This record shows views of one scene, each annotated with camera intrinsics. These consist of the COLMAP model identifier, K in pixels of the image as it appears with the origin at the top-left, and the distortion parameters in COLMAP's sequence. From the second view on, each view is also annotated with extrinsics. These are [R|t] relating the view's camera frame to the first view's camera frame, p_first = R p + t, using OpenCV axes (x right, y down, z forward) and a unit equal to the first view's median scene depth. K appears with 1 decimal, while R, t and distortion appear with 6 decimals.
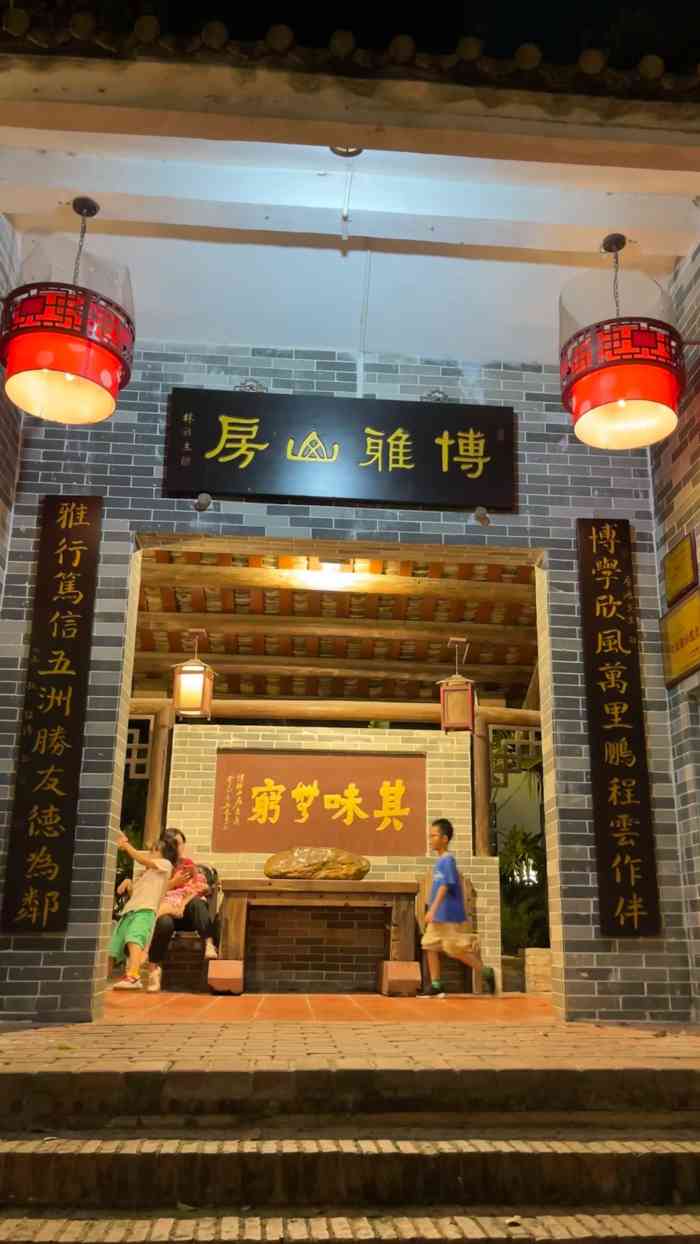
lens RADIAL K [[1064.5, 0, 396.8], [0, 1064.5, 611.8], [0, 0, 1]] dist [0.063816, -0.003272]
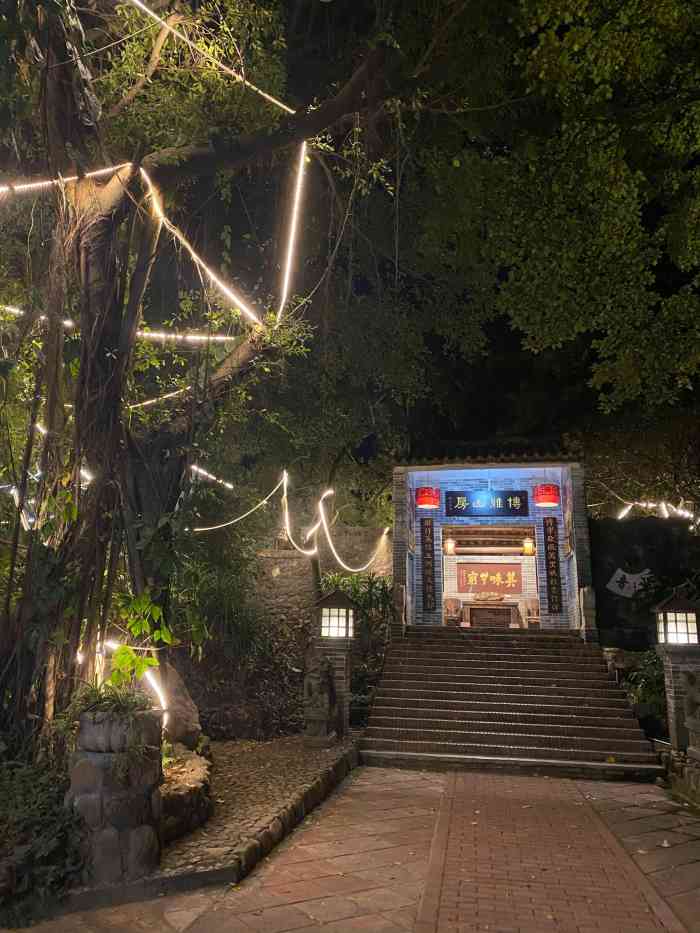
lens RADIAL K [[711.3, 0, 343.0], [0, 711.3, 462.4], [0, 0, 1]] dist [0.054377, -0.003830]
pose [[0.957564, -0.054854, -0.282954, 0.223054], [0.068936, 0.996817, 0.040045, -0.475213], [0.279857, -0.057851, 0.958297, -1.947861]]
